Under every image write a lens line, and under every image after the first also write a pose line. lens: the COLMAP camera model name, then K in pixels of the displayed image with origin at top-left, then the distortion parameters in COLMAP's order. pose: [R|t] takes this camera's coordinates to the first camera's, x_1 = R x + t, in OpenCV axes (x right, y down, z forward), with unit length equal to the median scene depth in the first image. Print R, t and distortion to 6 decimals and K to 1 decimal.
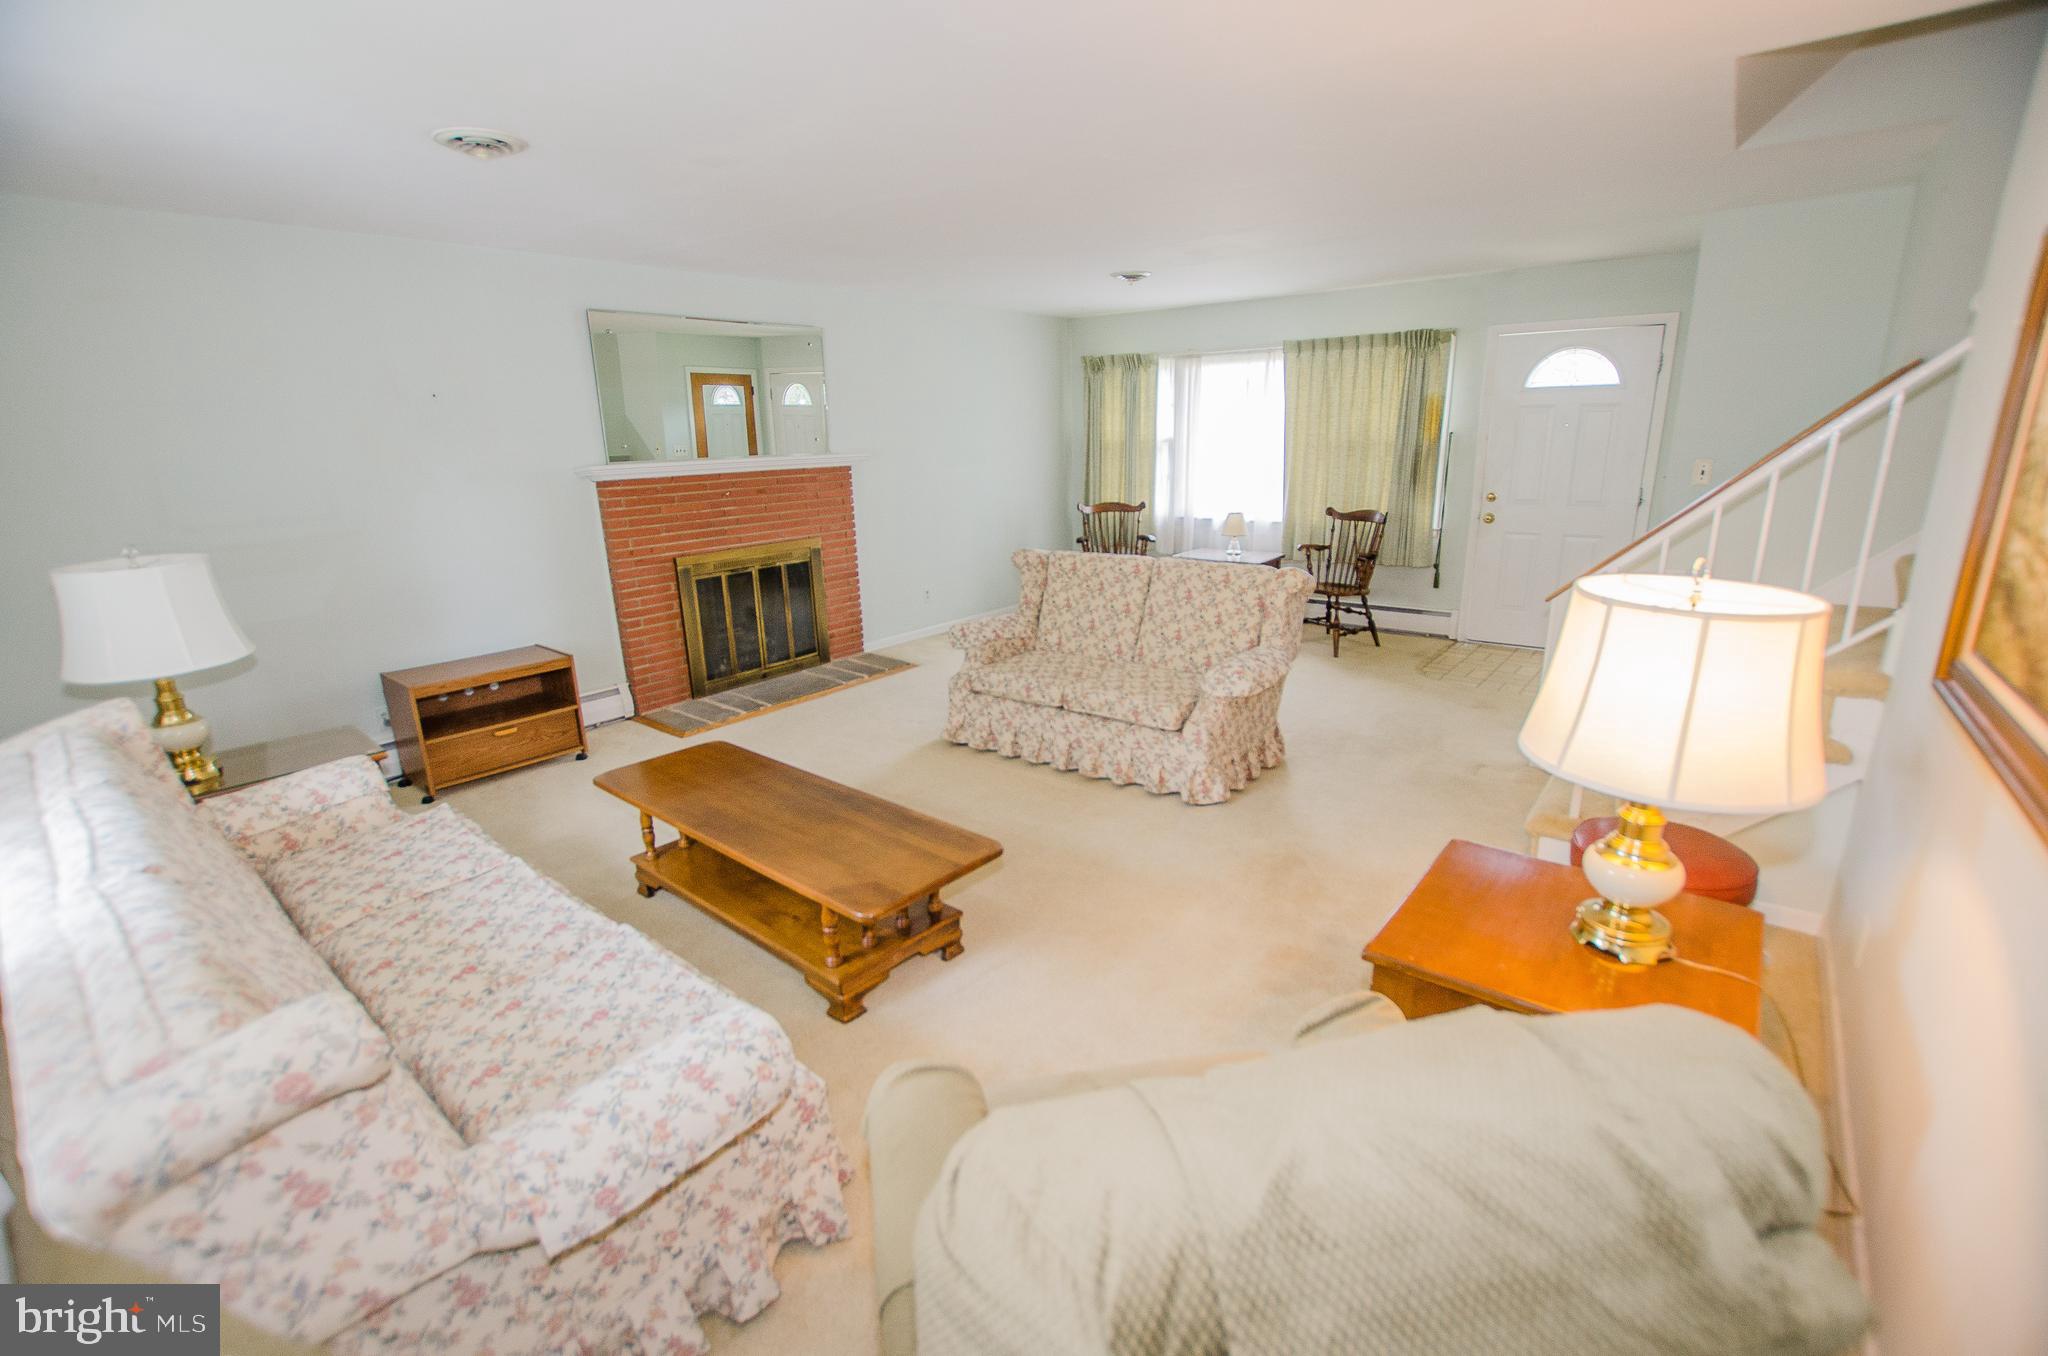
lens RADIAL K [[905.7, 0, 1014.3], [0, 905.7, 677.5], [0, 0, 1]] dist [-0.013957, -0.000160]
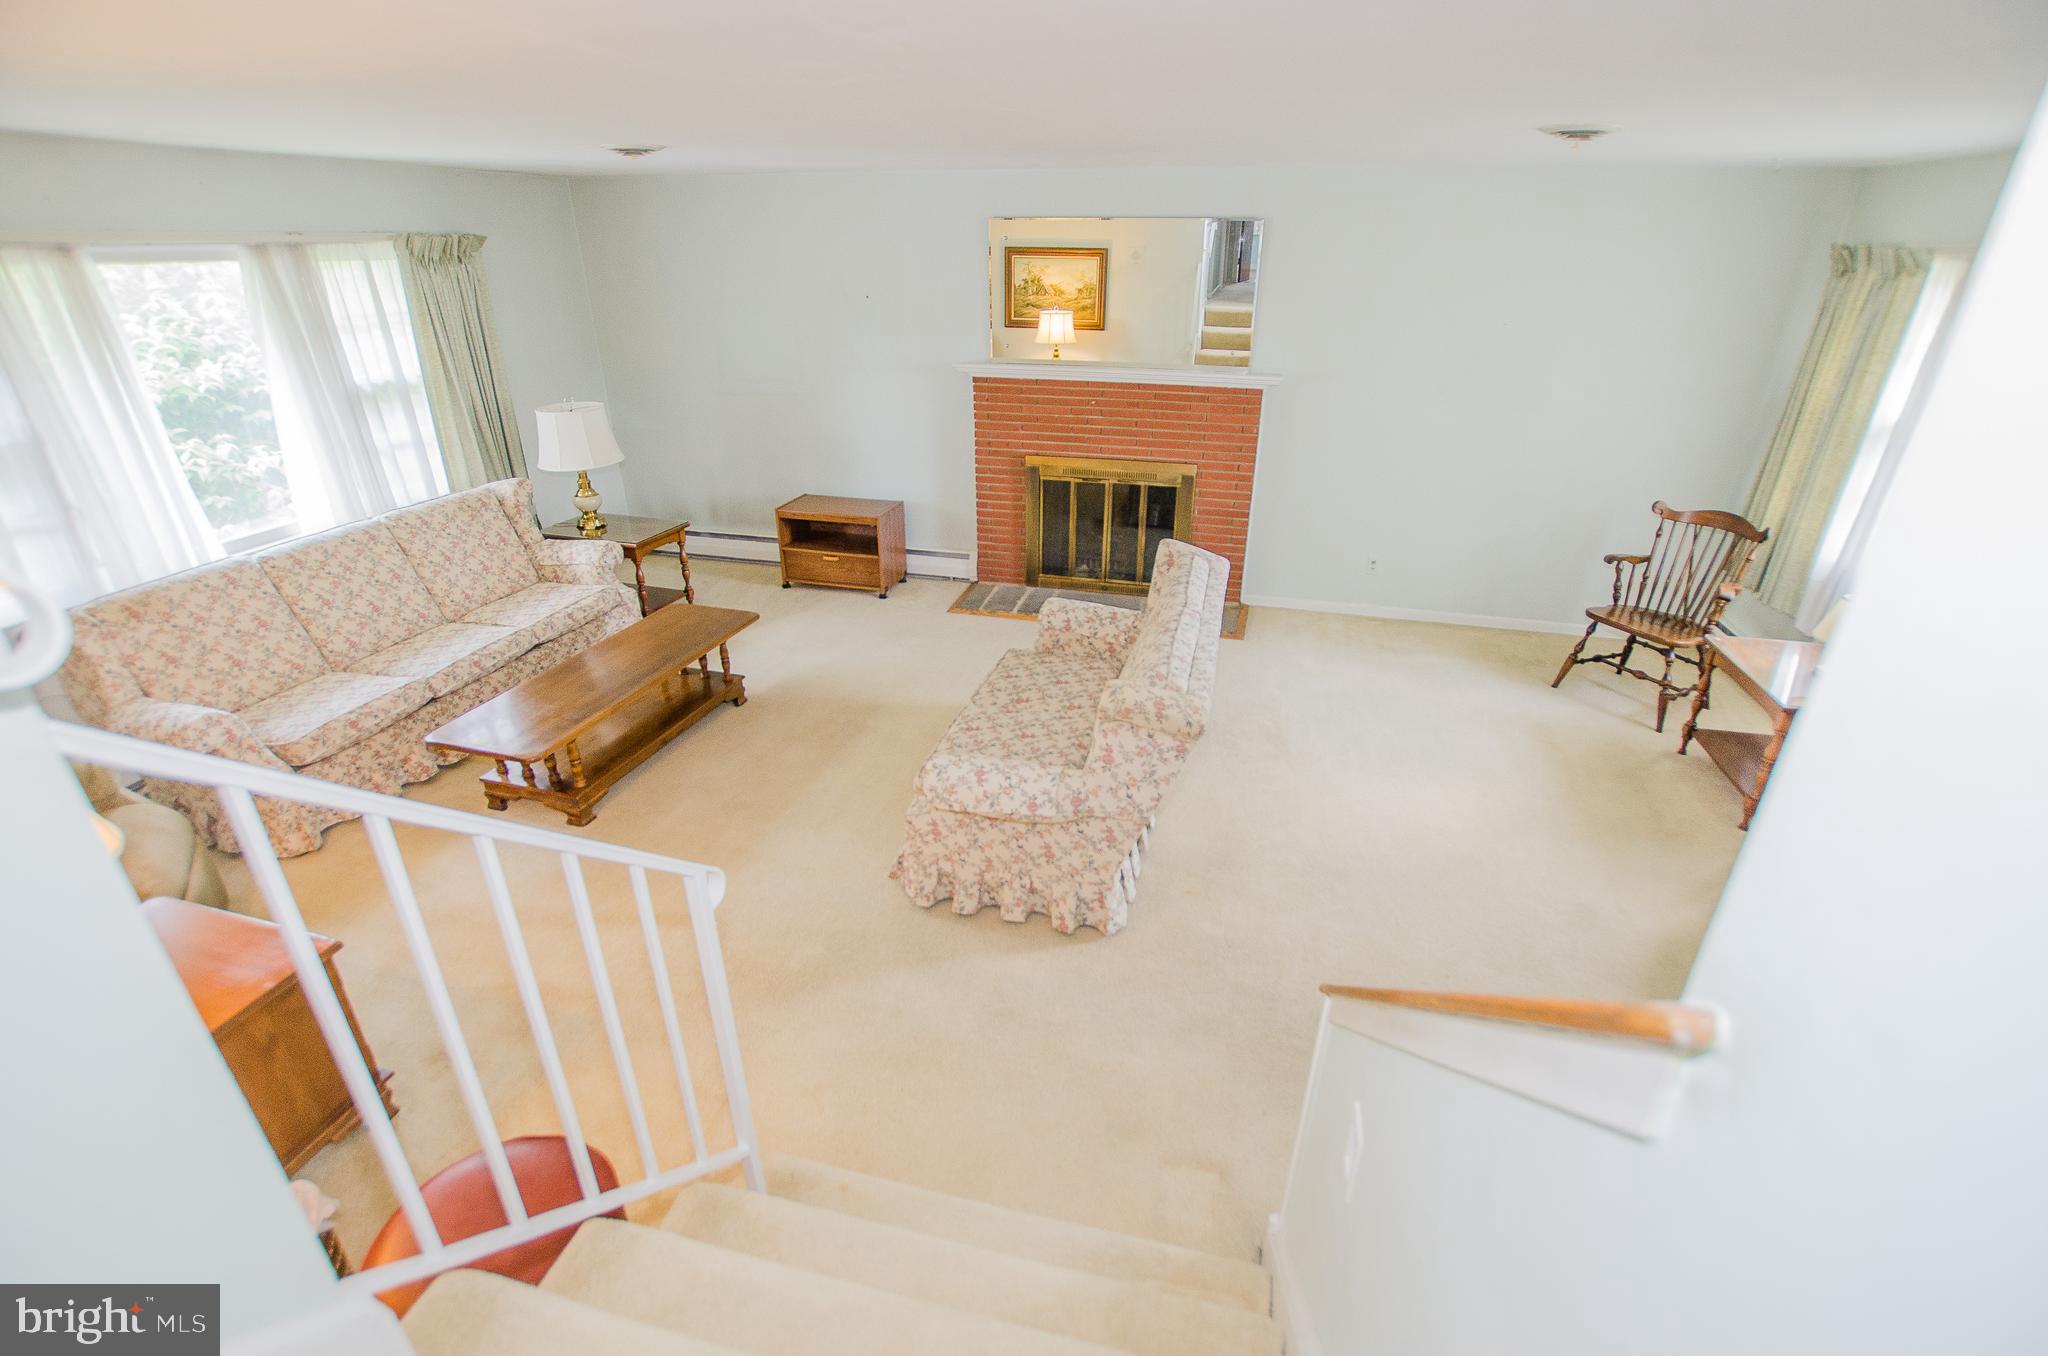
lens RADIAL K [[905.7, 0, 1017.4], [0, 905.7, 681.8], [0, 0, 1]] dist [-0.013957, -0.000160]
pose [[0.430644, 0.414202, -0.801862, 0.575961], [-0.257192, 0.907950, 0.330876, -0.232281], [0.865100, 0.063743, 0.497532, 0.449120]]
